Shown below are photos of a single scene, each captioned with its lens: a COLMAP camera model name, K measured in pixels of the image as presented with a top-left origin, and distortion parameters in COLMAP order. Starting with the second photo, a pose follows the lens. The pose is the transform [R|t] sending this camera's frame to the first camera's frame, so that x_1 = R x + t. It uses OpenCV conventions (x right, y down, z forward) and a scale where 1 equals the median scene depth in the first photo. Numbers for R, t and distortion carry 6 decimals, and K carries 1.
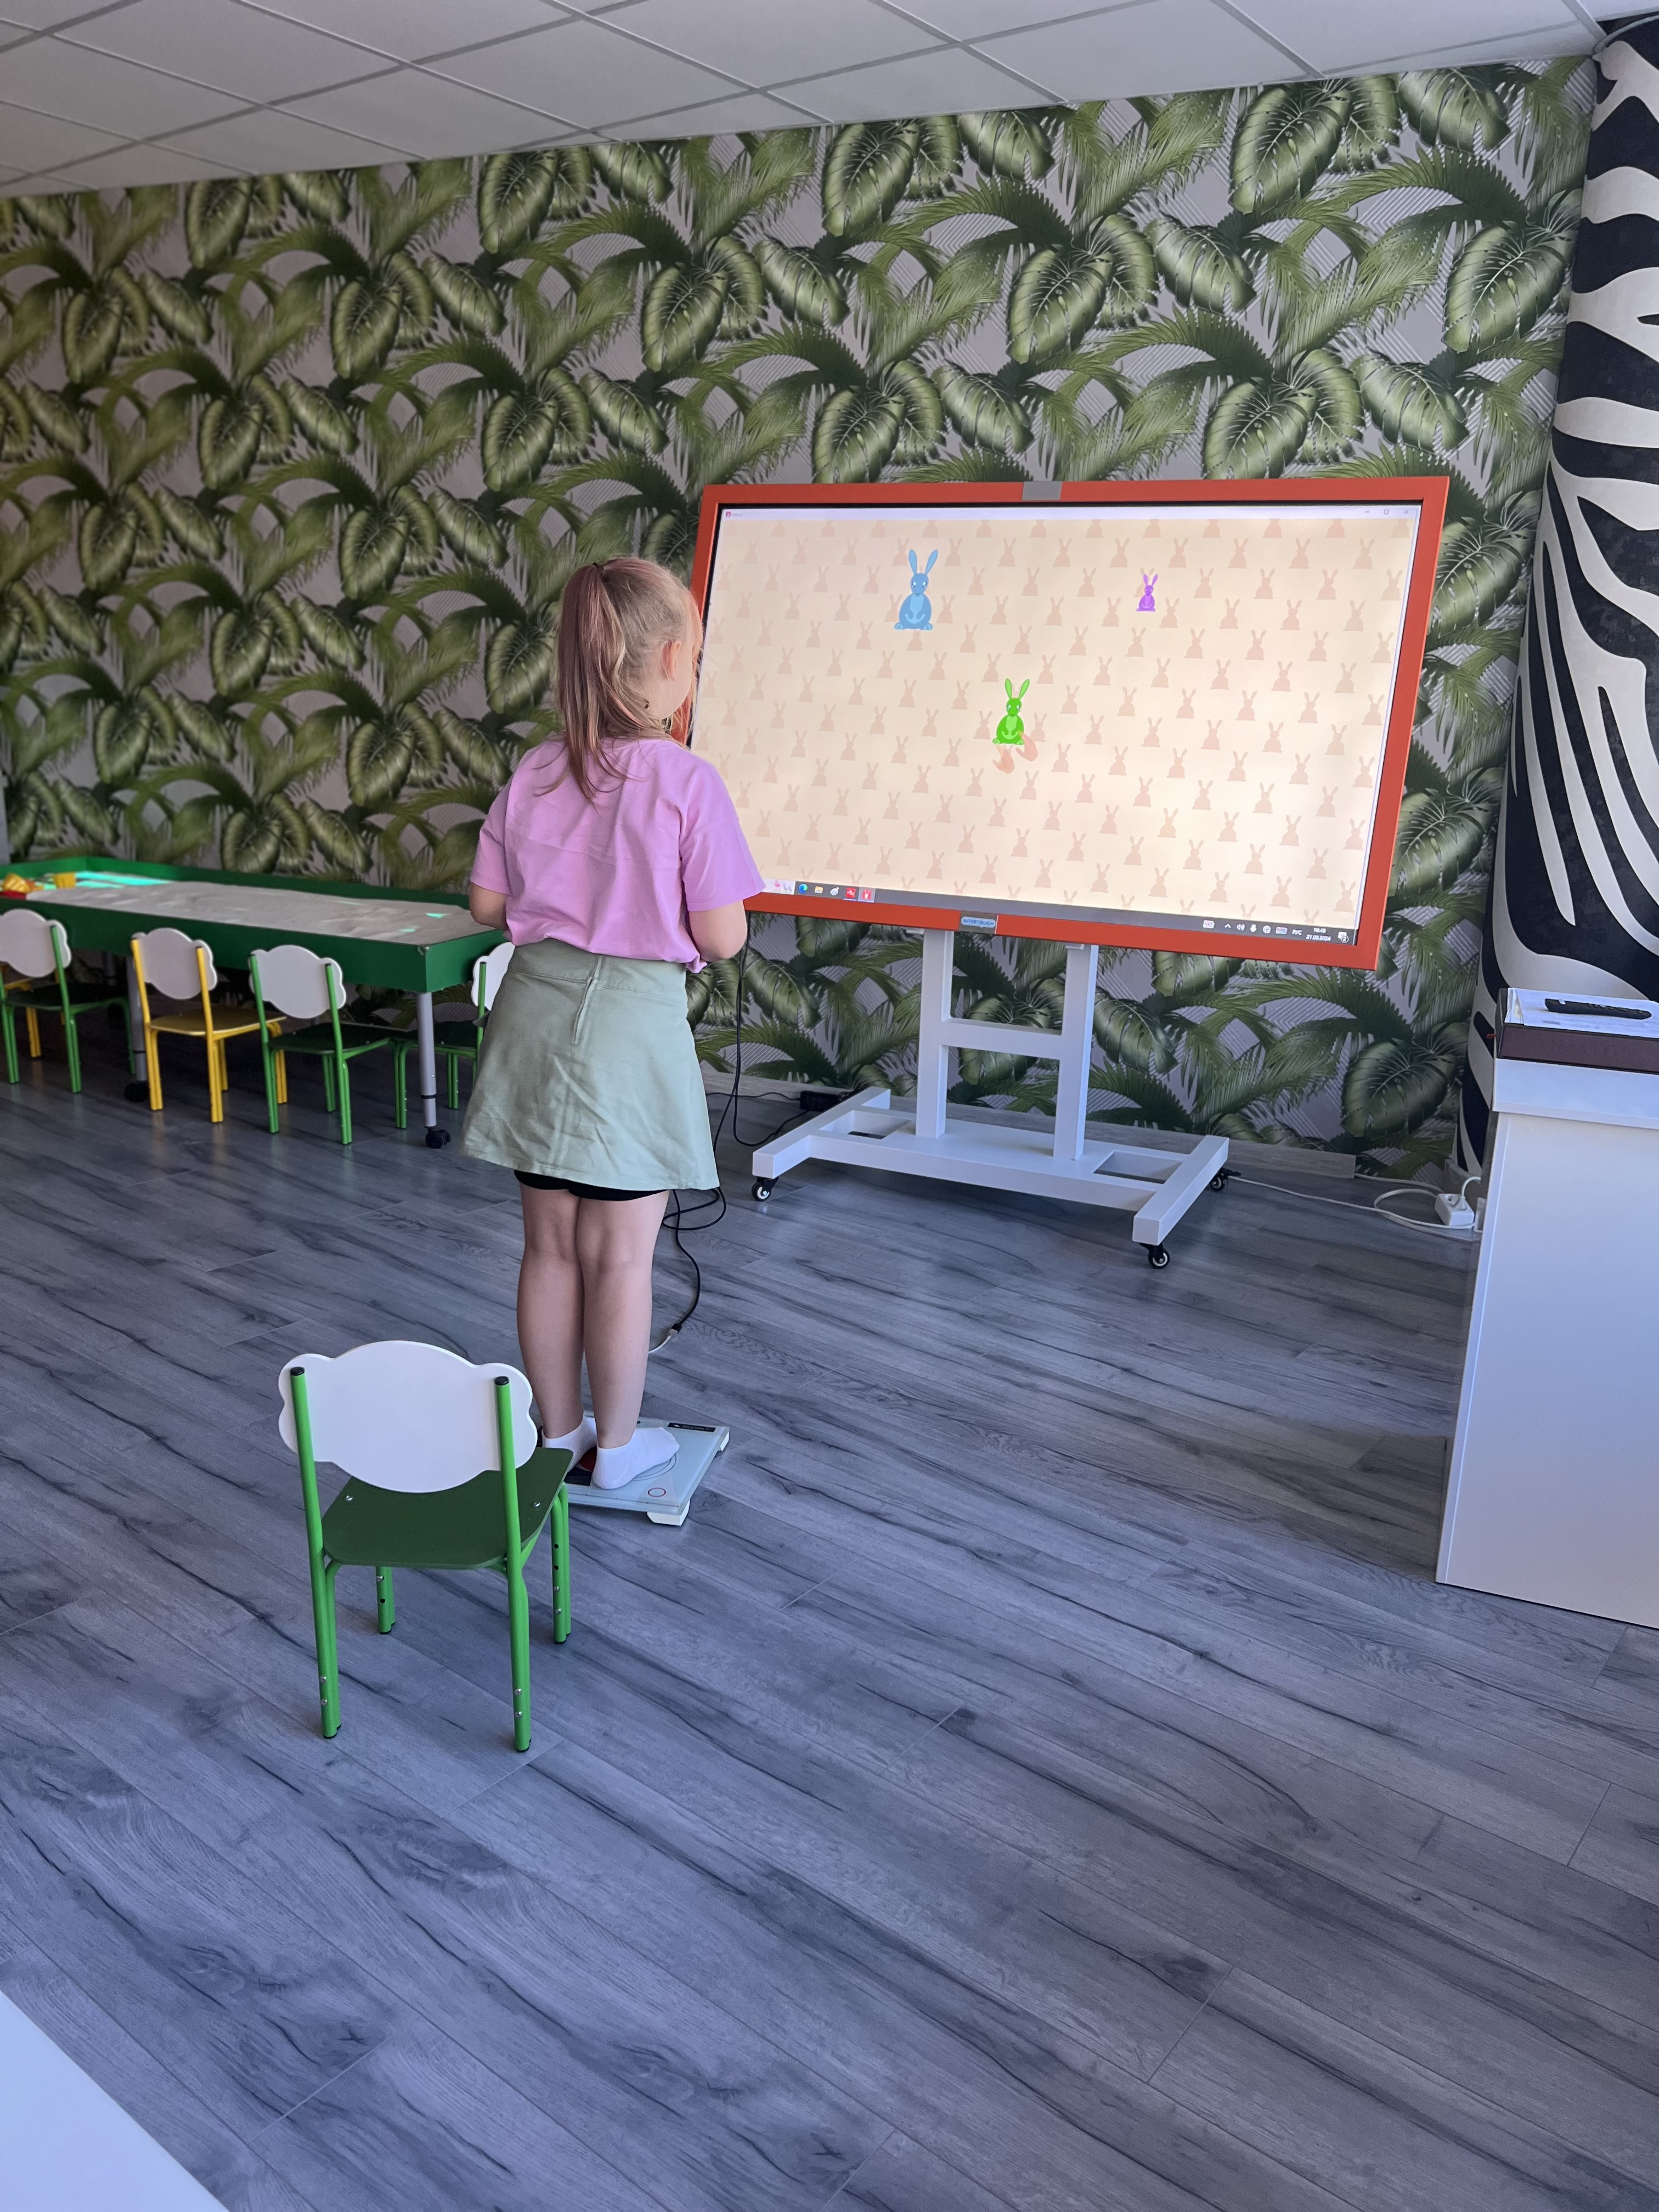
lens RADIAL K [[1672.0, 0, 827.2], [0, 1672.0, 1112.4], [0, 0, 1]] dist [-0.027992, -0.019583]
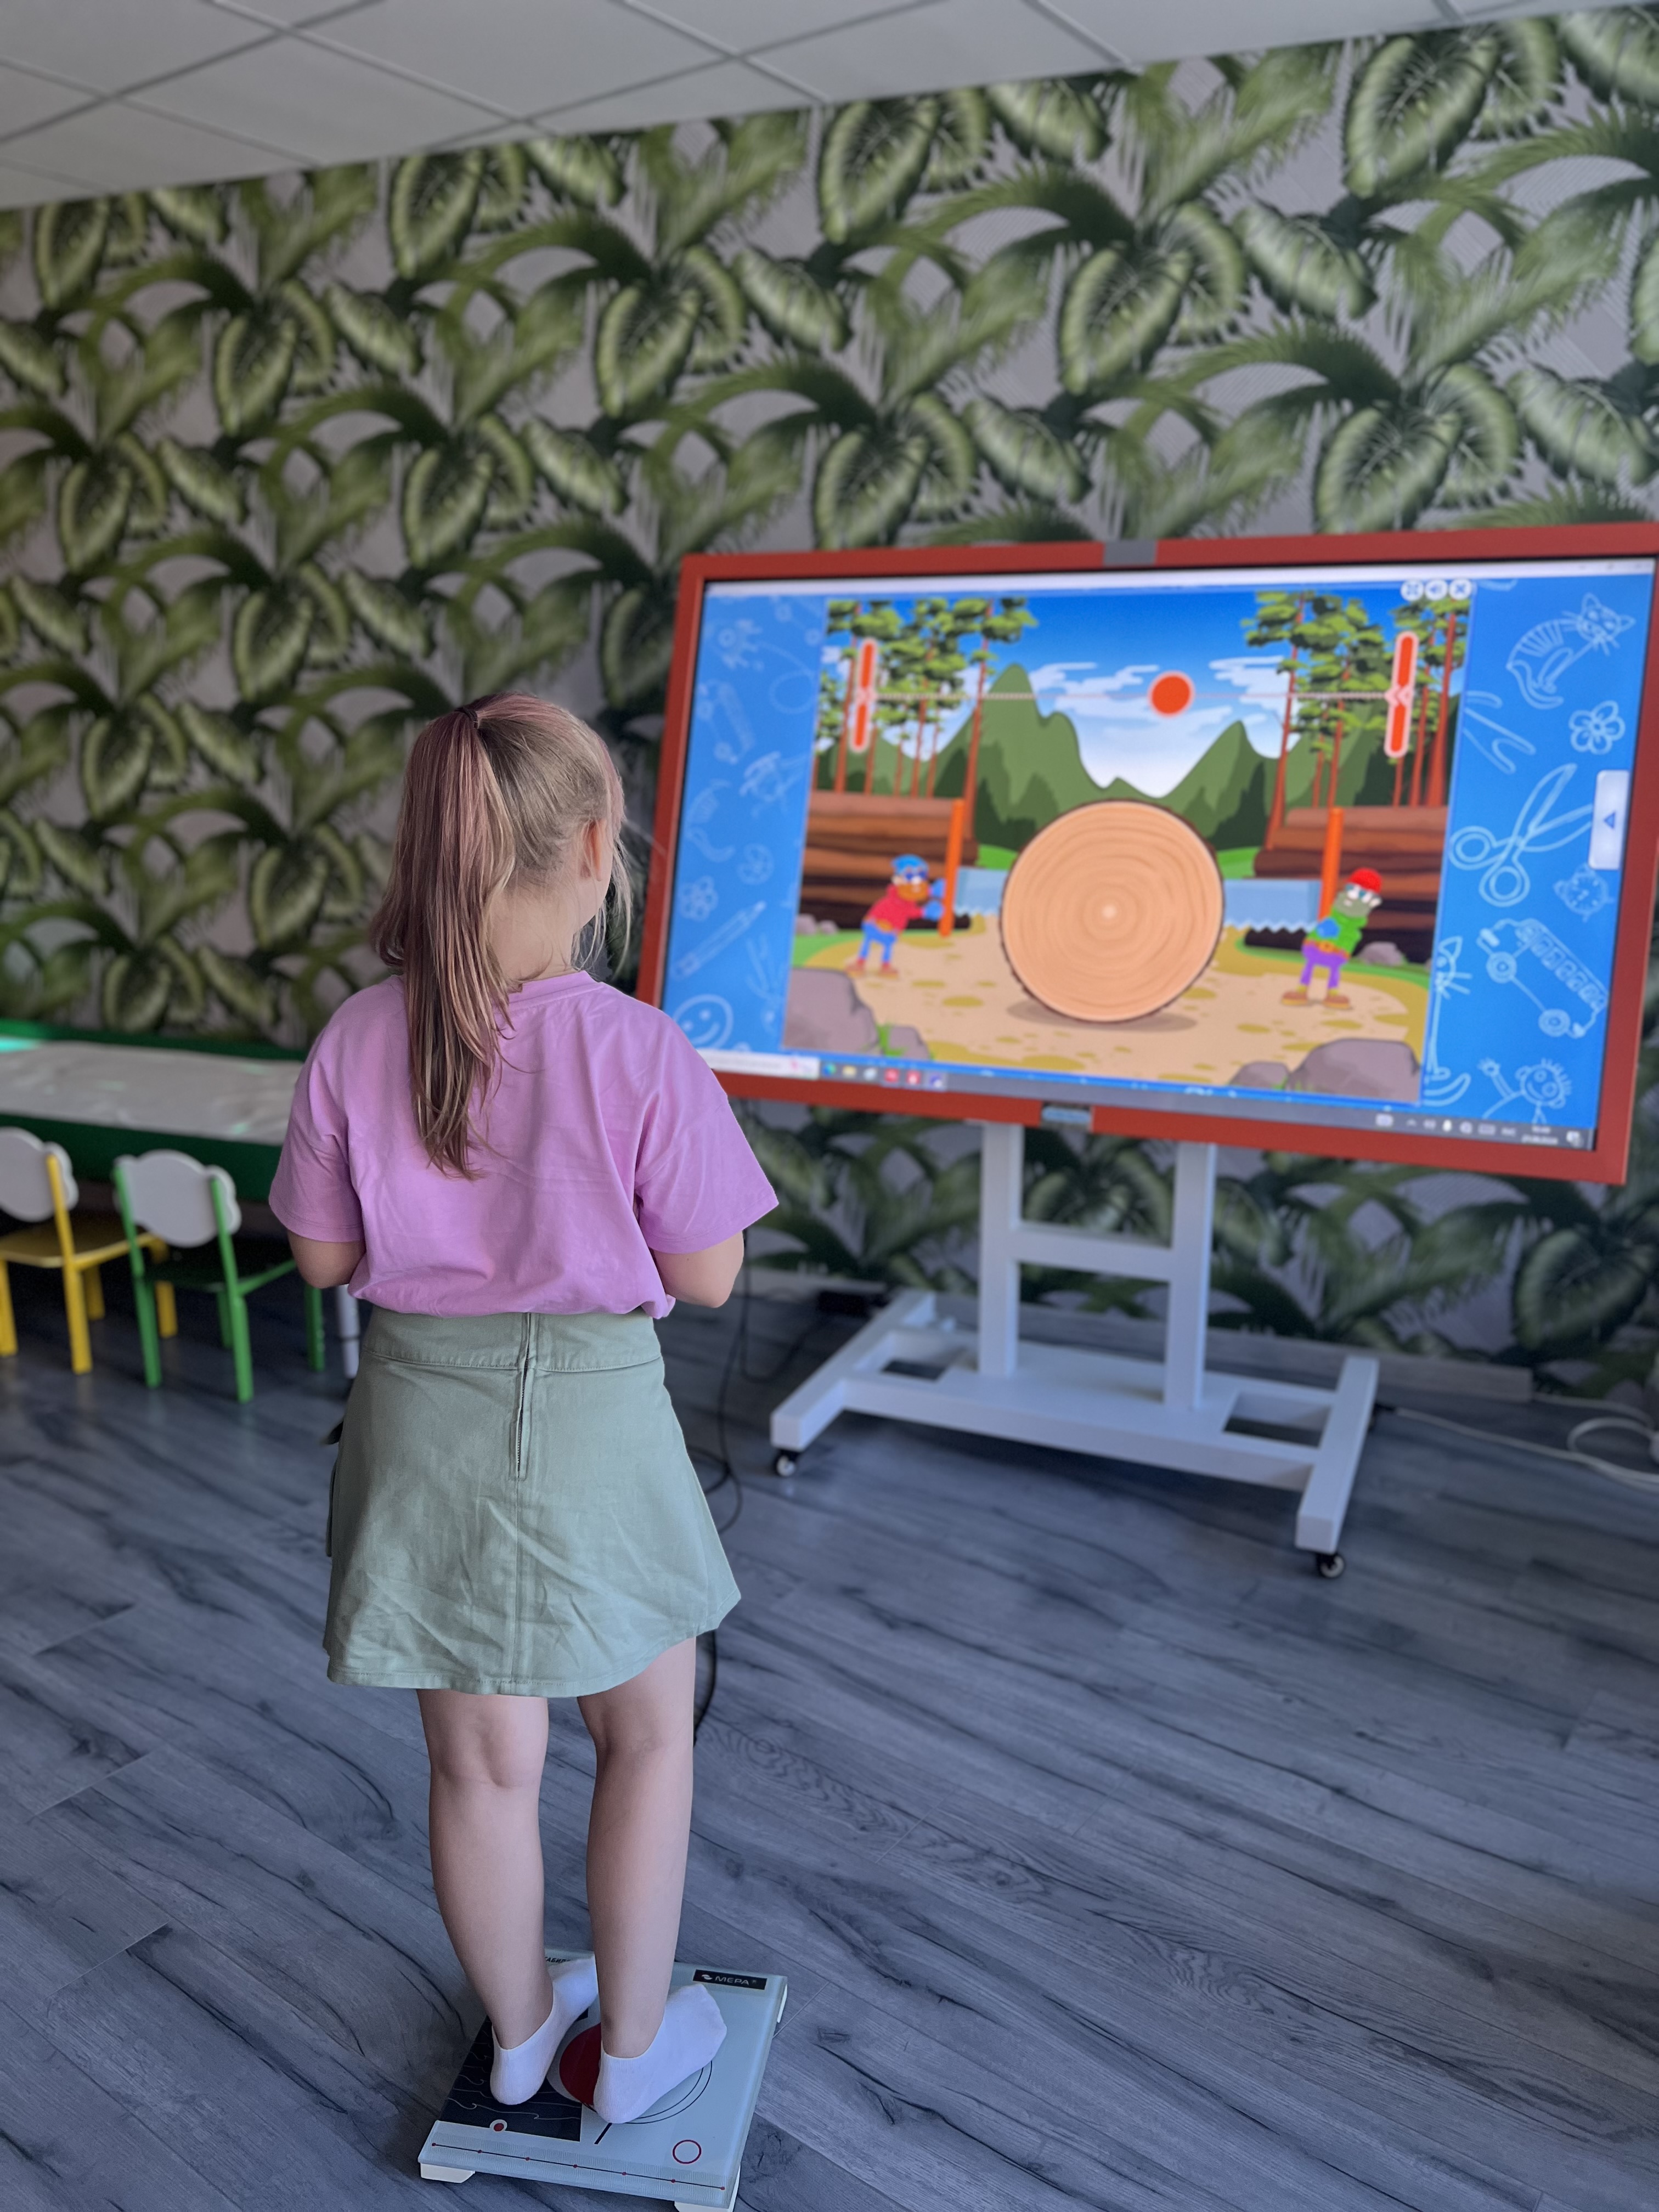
lens RADIAL K [[1672.0, 0, 838.1], [0, 1672.0, 1095.3], [0, 0, 1]] dist [-0.027992, -0.019583]
pose [[0.999054, -0.033658, 0.027526, -0.029593], [0.034768, 0.998558, -0.040903, -0.086031], [-0.026110, 0.041821, 0.998784, 0.220669]]
